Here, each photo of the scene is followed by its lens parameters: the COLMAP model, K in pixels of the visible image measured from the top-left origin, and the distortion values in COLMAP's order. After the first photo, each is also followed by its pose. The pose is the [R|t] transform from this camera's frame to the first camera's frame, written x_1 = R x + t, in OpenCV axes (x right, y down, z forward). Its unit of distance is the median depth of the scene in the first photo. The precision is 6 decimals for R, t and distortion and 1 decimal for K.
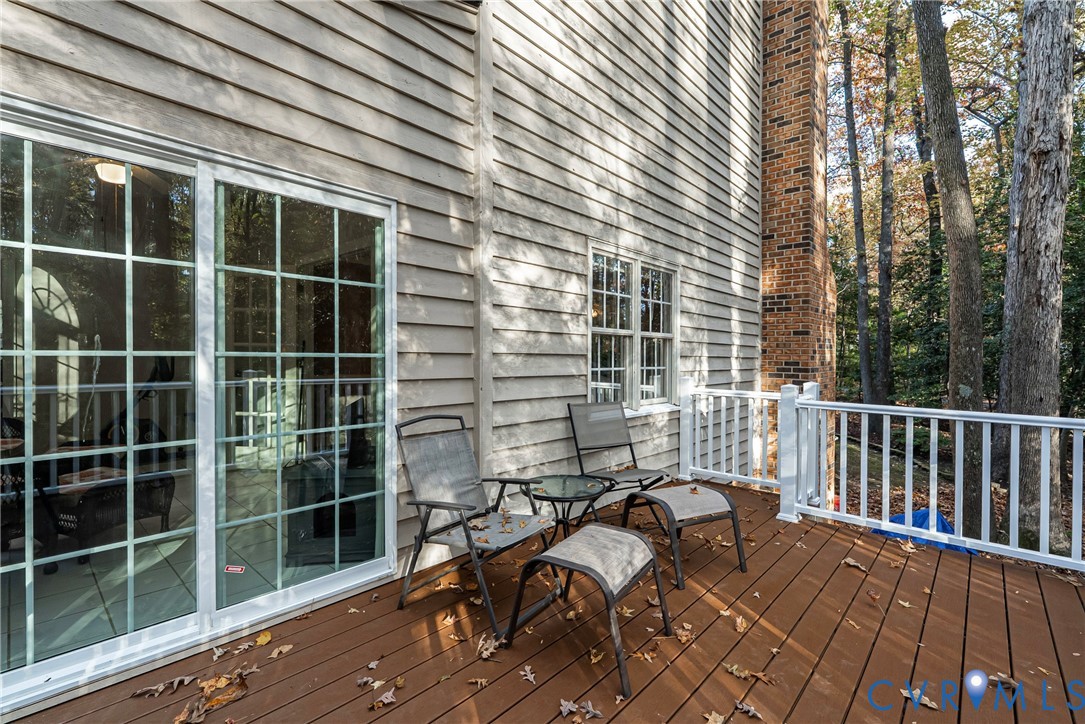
lens RADIAL K [[494.5, 0, 539.3], [0, 494.5, 365.3], [0, 0, 1]] dist [-0.002284, 0.000412]
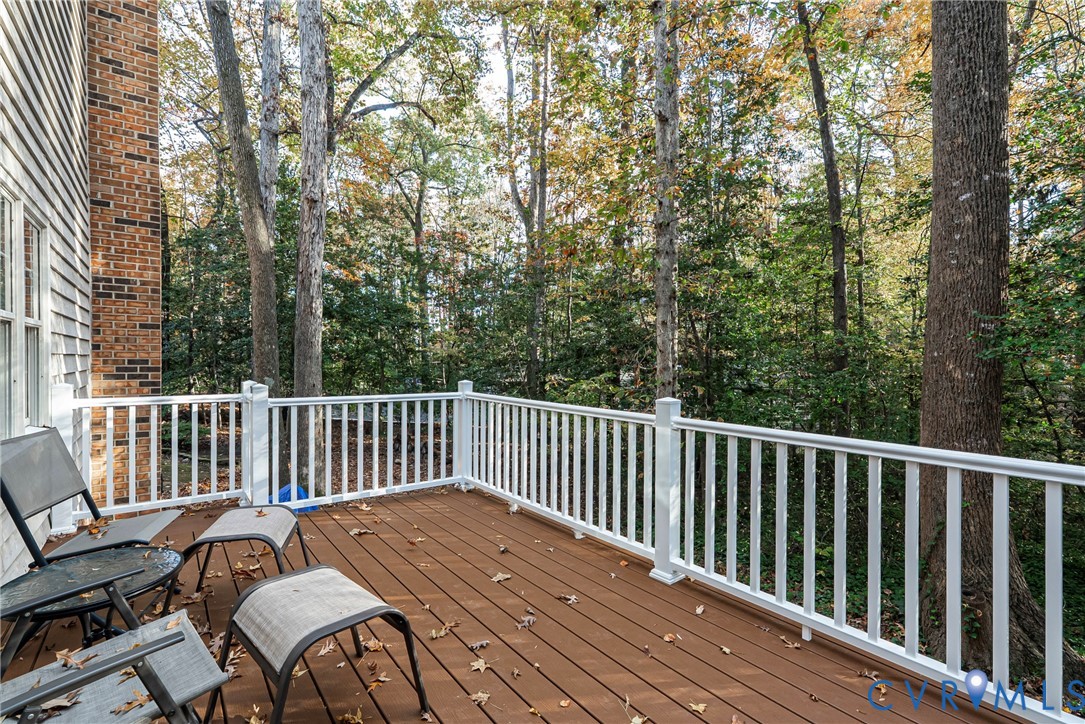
lens RADIAL K [[494.5, 0, 543.9], [0, 494.5, 359.4], [0, 0, 1]] dist [-0.002284, 0.000412]
pose [[0.170500, -0.013060, 0.985271, -0.207655], [0.013744, 0.999846, 0.010874, -0.007271], [-0.985262, 0.011688, 0.170653, 0.170352]]
